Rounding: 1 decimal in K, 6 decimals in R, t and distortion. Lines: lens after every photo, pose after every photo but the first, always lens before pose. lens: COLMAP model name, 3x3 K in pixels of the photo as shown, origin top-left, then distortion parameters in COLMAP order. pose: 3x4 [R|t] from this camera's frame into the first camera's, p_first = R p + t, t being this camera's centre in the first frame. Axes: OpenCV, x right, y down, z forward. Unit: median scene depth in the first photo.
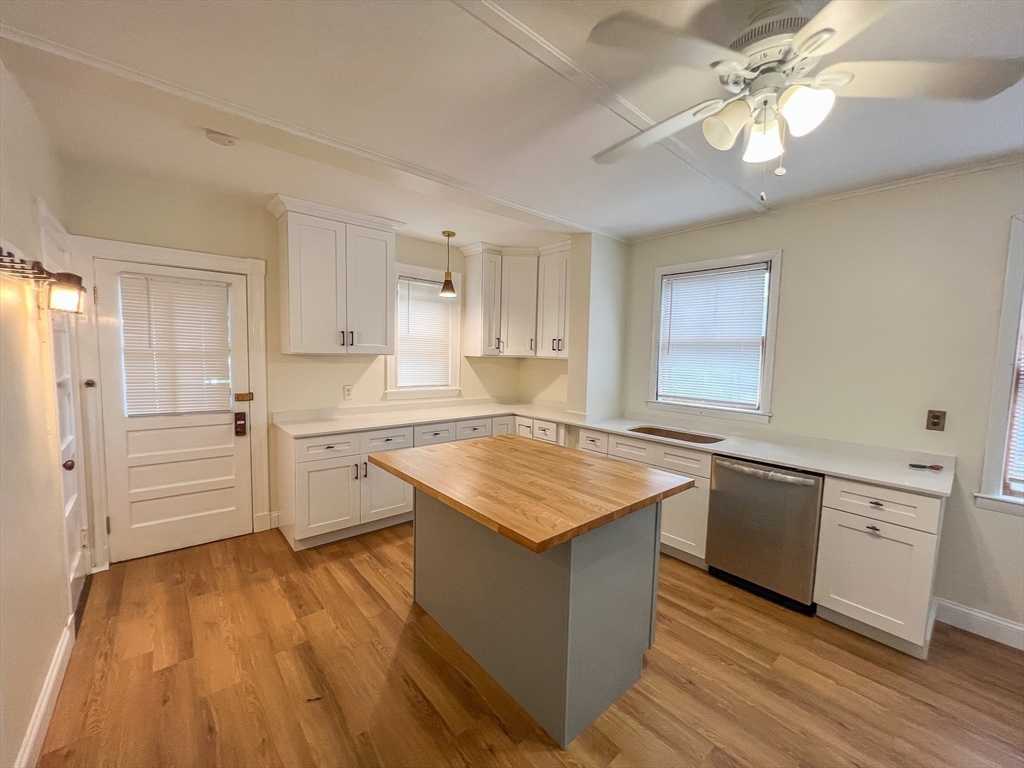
lens RADIAL K [[408.6, 0, 513.8], [0, 408.6, 383.5], [0, 0, 1]] dist [-0.000066, -0.000122]
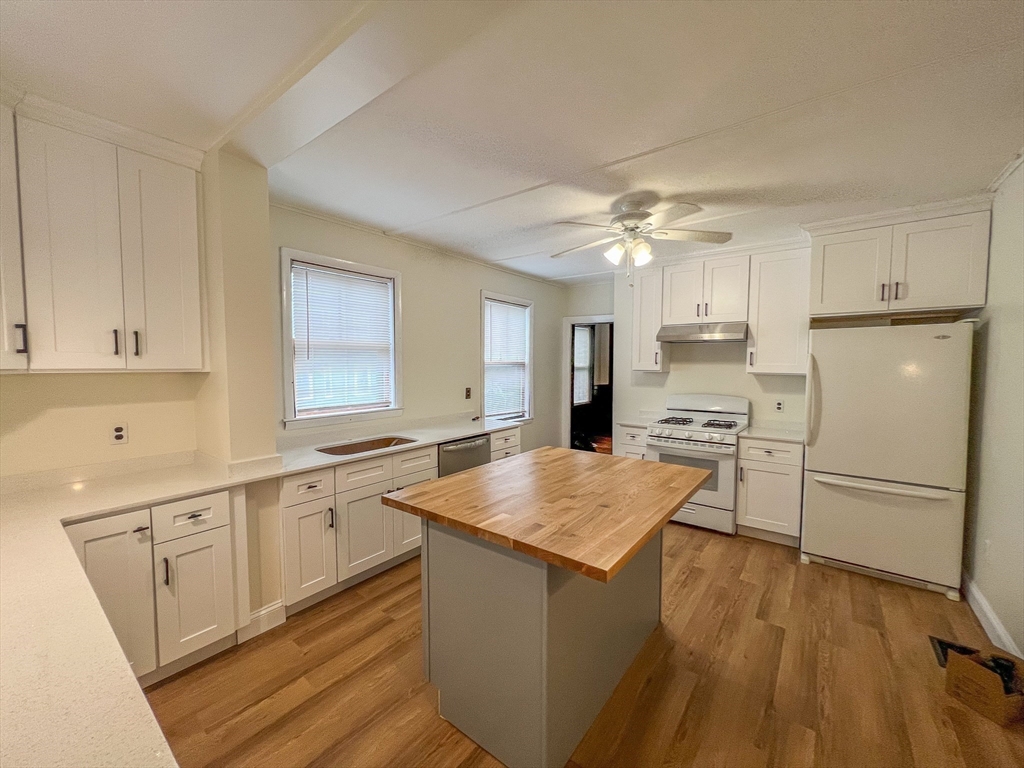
lens RADIAL K [[408.6, 0, 514.0], [0, 408.6, 385.6], [0, 0, 1]] dist [-0.000066, -0.000122]
pose [[-0.201441, -0.081850, 0.976075, -0.545680], [0.068250, 0.992908, 0.097347, -0.074922], [-0.977120, 0.086227, -0.194426, 0.805850]]
